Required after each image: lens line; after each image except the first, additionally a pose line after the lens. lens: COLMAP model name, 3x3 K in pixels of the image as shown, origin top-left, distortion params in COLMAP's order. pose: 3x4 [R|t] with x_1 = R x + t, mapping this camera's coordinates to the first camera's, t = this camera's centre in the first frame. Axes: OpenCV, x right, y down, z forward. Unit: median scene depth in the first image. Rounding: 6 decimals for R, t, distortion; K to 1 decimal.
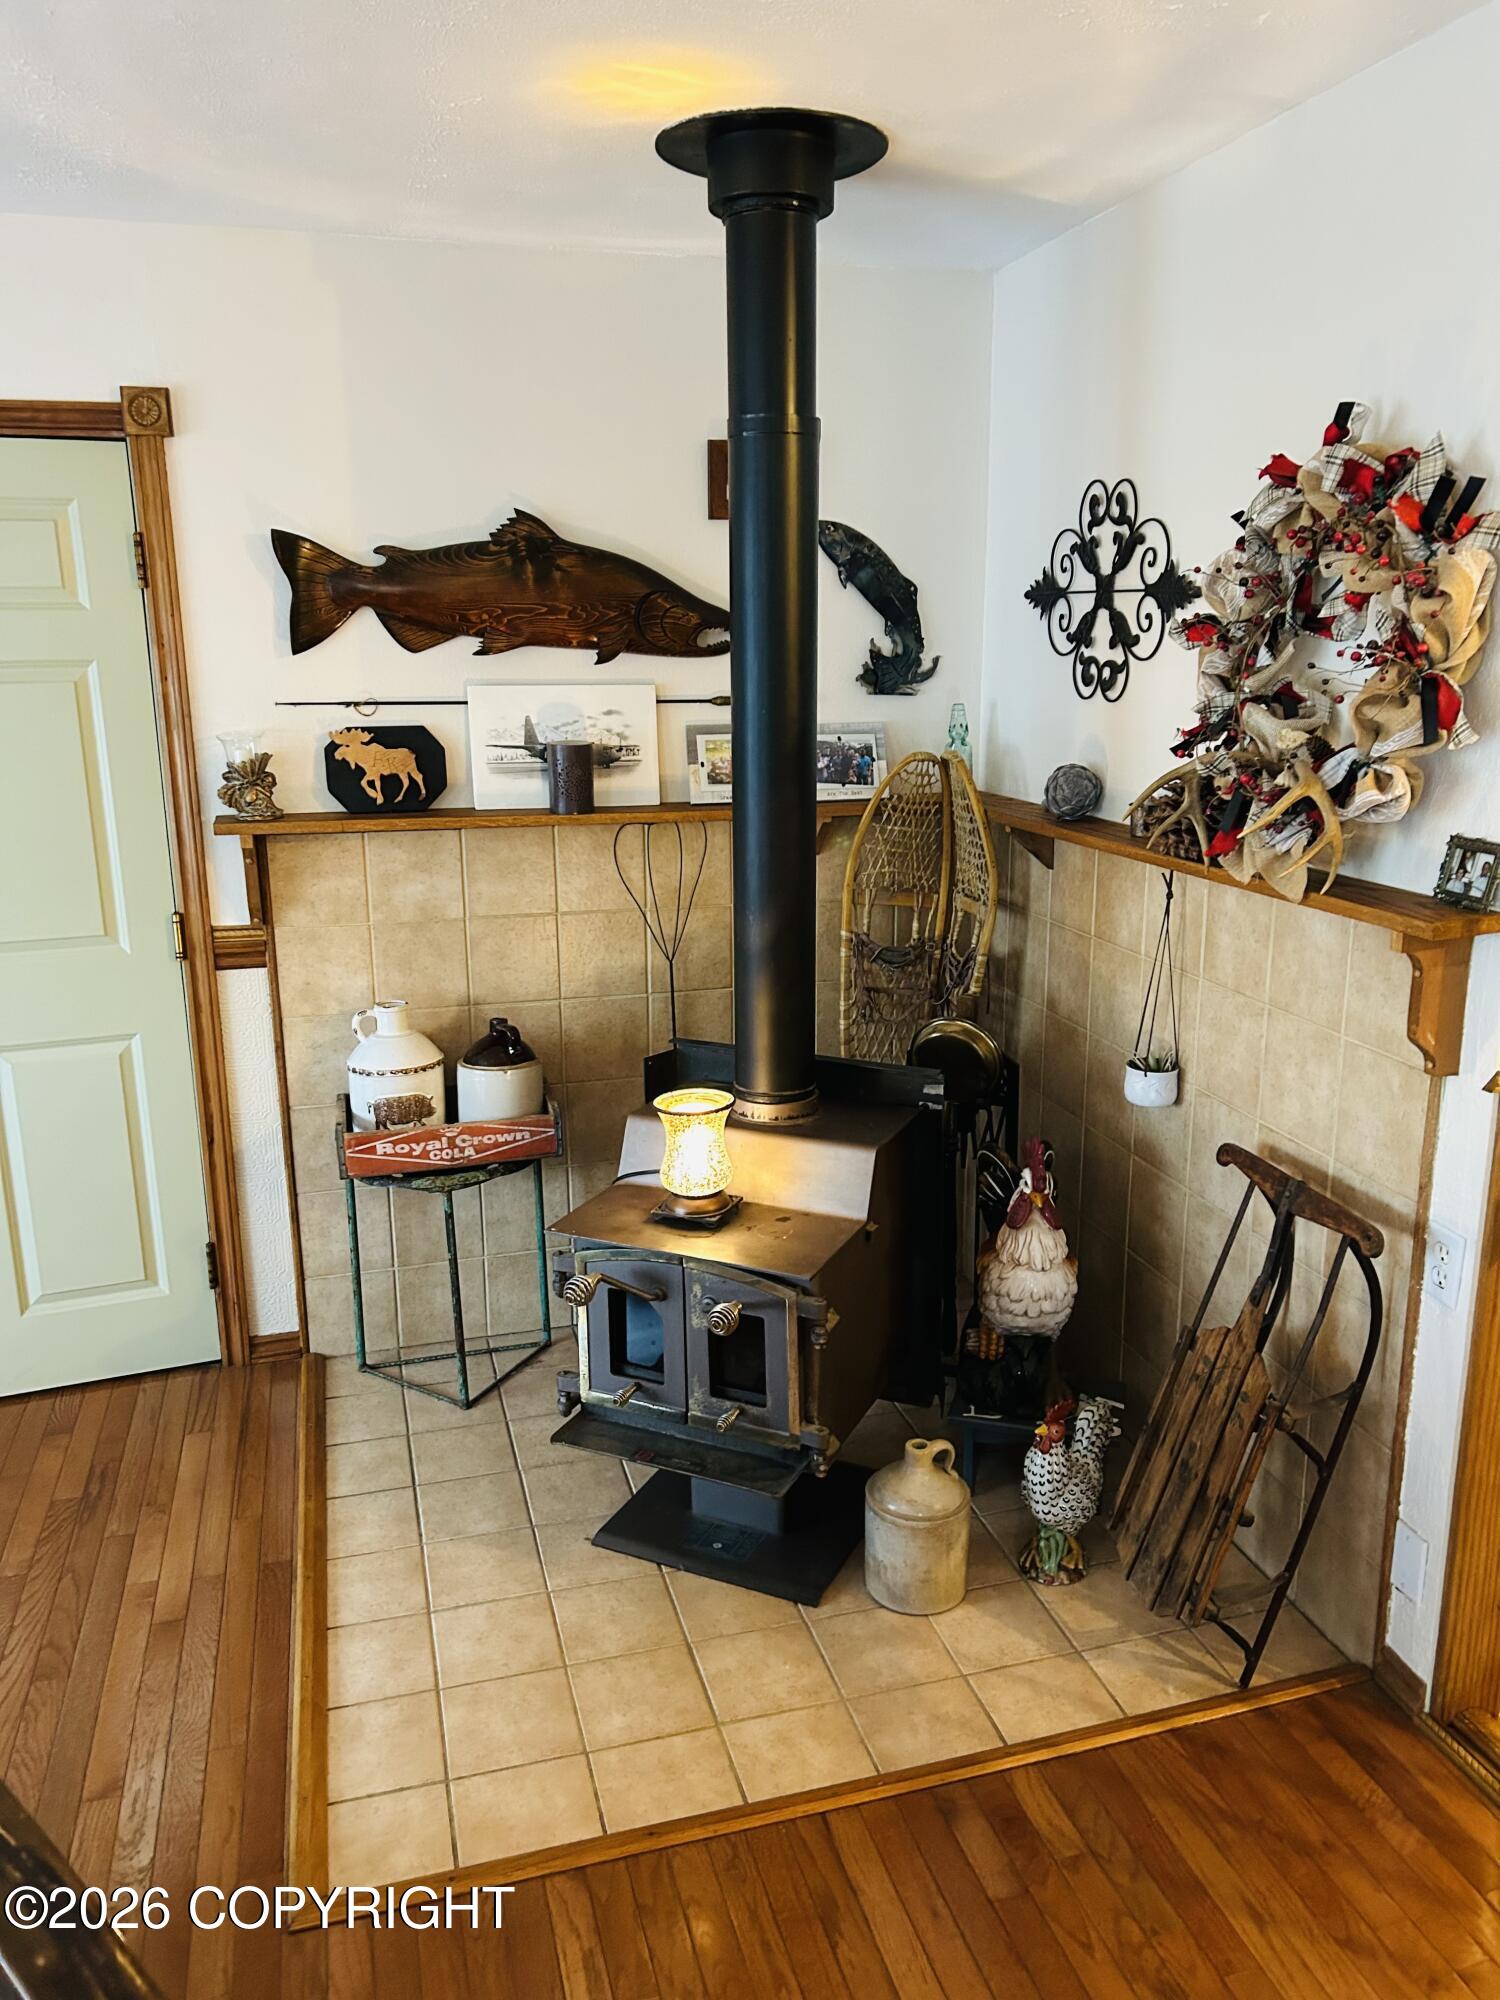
lens RADIAL K [[1506.8, 0, 750.0], [0, 1506.8, 1000.0], [0, 0, 1]] dist [0.161980, -0.283578]
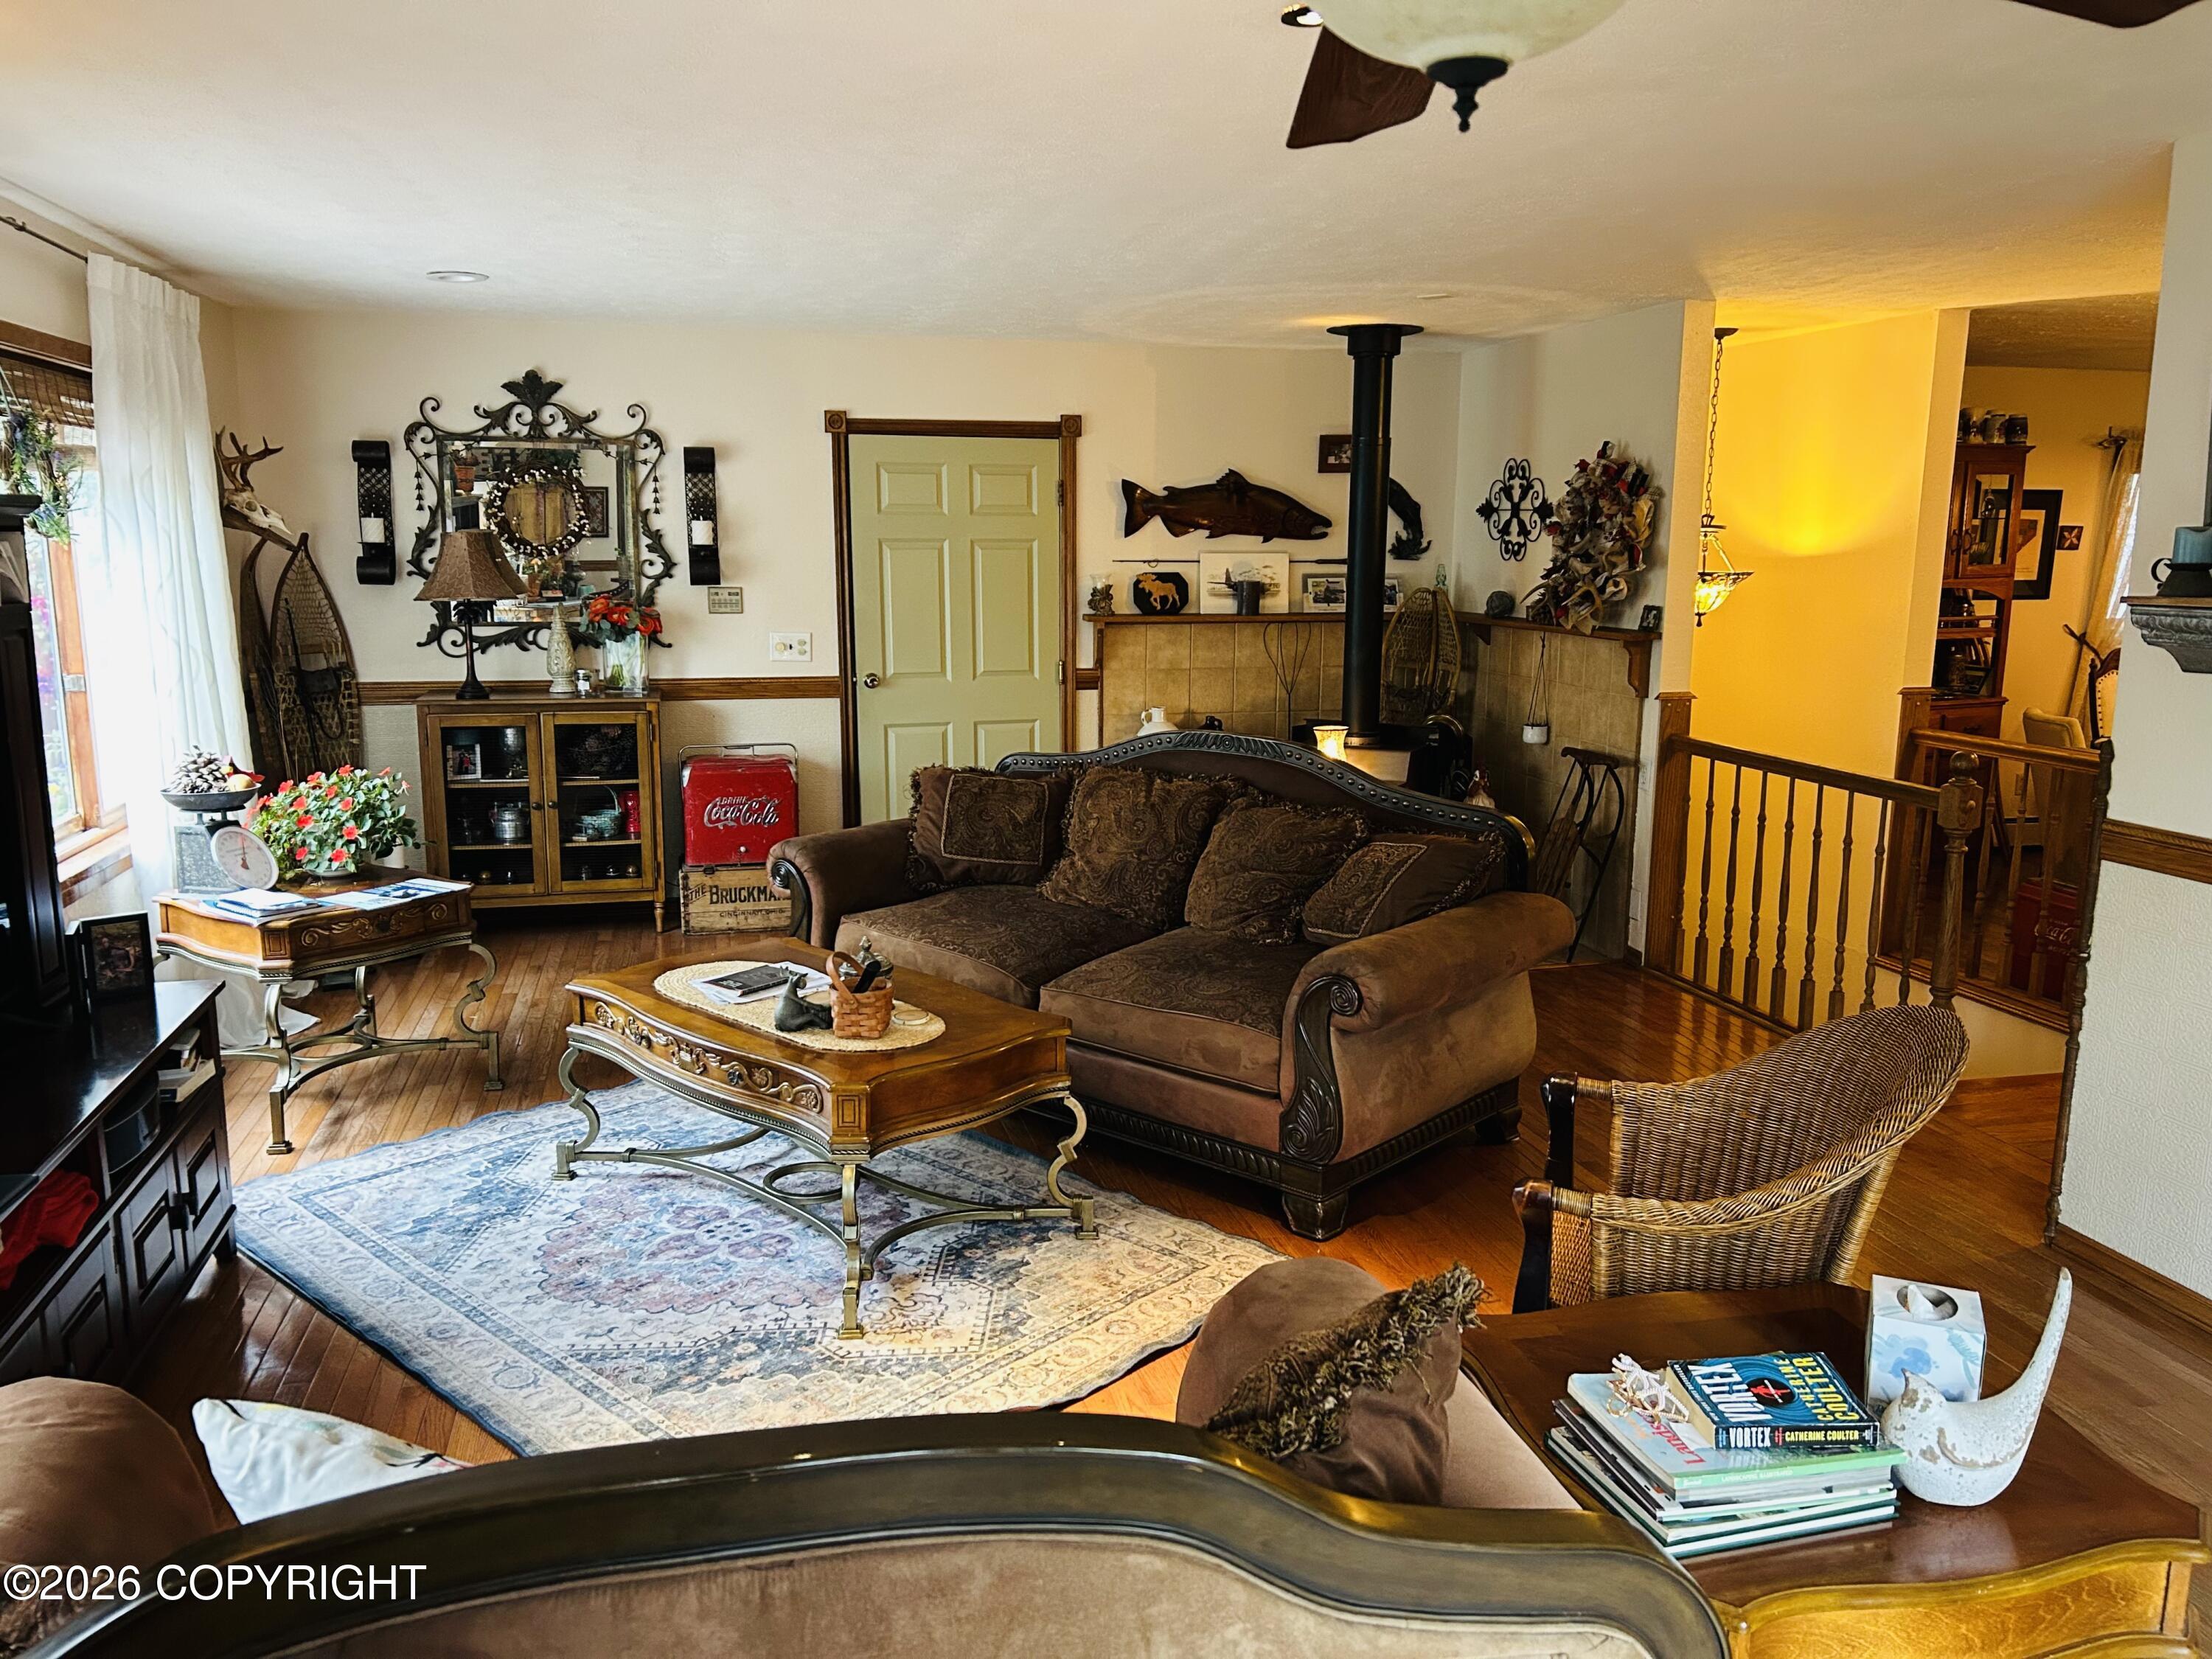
lens RADIAL K [[1666.6, 0, 1106.0], [0, 1666.6, 829.5], [0, 0, 1]] dist [0.161980, -0.283578]
pose [[0.999588, 0.016311, -0.023638, -0.269478], [-0.017736, 0.997957, -0.061376, 0.324143], [0.022588, 0.061770, 0.997835, -1.301879]]
